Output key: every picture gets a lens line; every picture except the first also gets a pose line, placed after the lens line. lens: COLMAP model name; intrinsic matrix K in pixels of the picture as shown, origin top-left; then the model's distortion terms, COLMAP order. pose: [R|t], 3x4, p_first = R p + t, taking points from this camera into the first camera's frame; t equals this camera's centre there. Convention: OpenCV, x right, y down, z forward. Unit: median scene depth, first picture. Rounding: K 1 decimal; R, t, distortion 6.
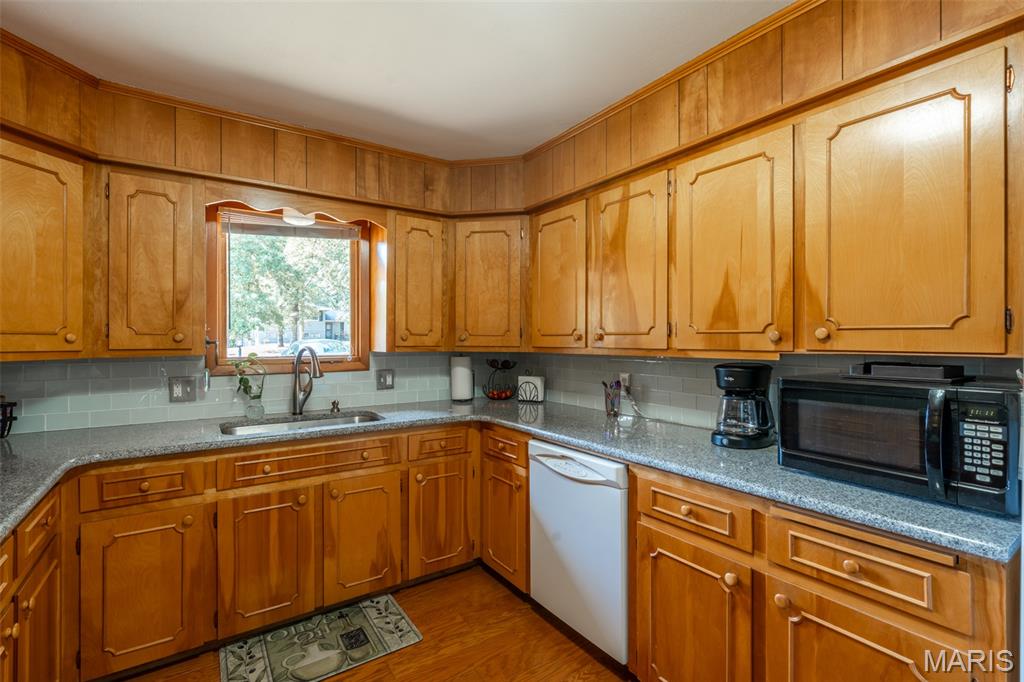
lens RADIAL K [[467.0, 0, 502.0], [0, 467.0, 340.0], [0, 0, 1]] dist [-0.000229, 0.000573]
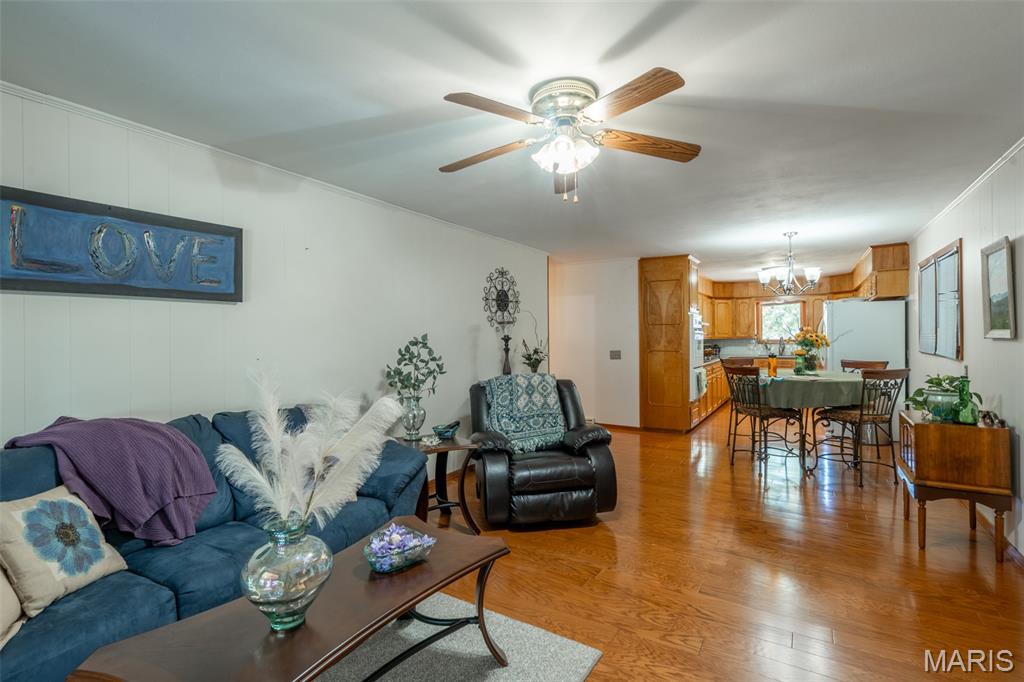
lens RADIAL K [[487.0, 0, 513.0], [0, 487.0, 336.8], [0, 0, 1]] dist [0.002340, -0.001245]
pose [[0.419307, -0.001216, -0.907844, 2.494951], [0.008065, 0.999965, 0.002386, -0.008998], [0.907809, -0.008322, 0.419302, -2.894083]]
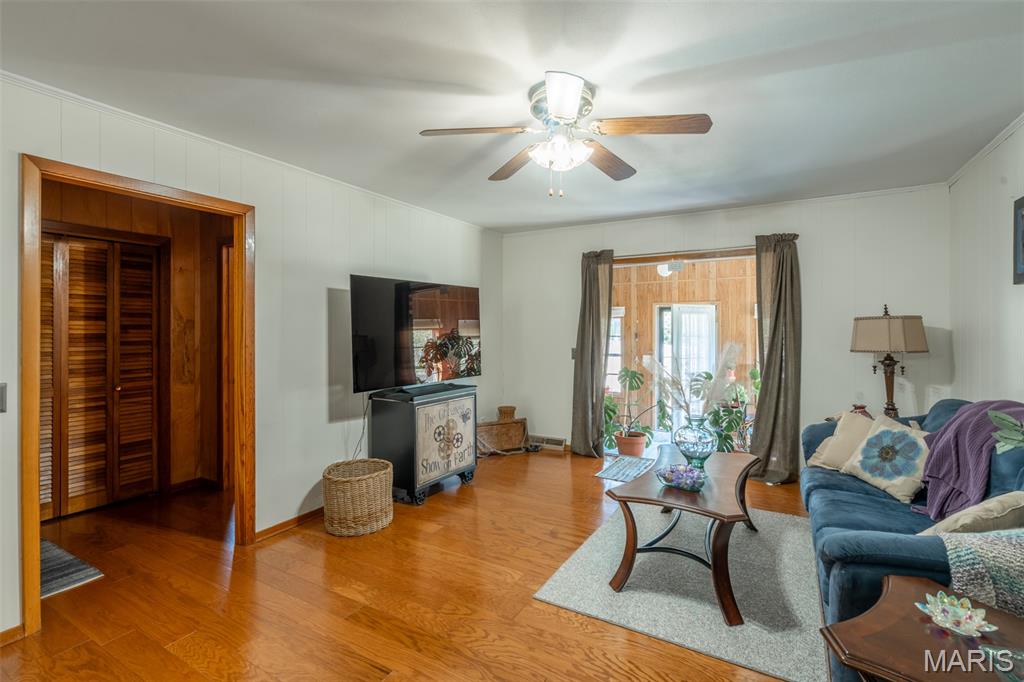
lens RADIAL K [[466.8, 0, 505.8], [0, 466.8, 324.5], [0, 0, 1]] dist [-0.001642, 0.000534]
pose [[-0.427377, 0.010061, 0.904018, 0.771755], [0.003246, 0.999949, -0.009595, -0.000729], [-0.904068, -0.001166, -0.427387, -1.841658]]
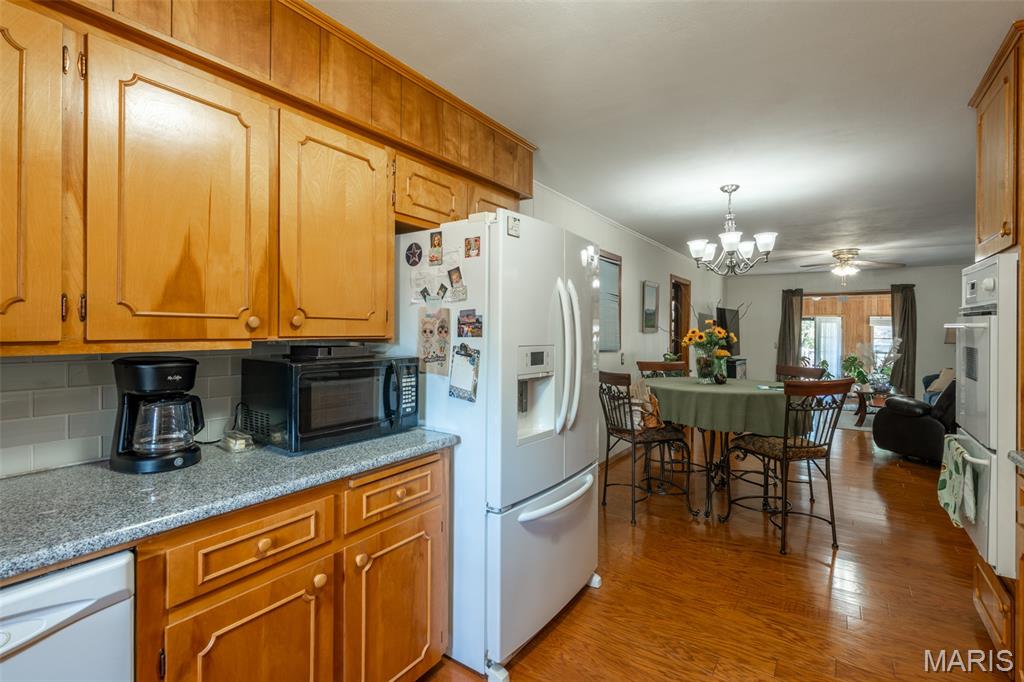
lens RADIAL K [[472.6, 0, 510.6], [0, 472.6, 337.2], [0, 0, 1]] dist [-0.001270, 0.000985]
pose [[-0.366766, -0.012462, 0.930230, -0.348481], [-0.003434, 0.999922, 0.012041, 0.005571], [-0.930307, 0.001222, -0.366780, 0.649687]]
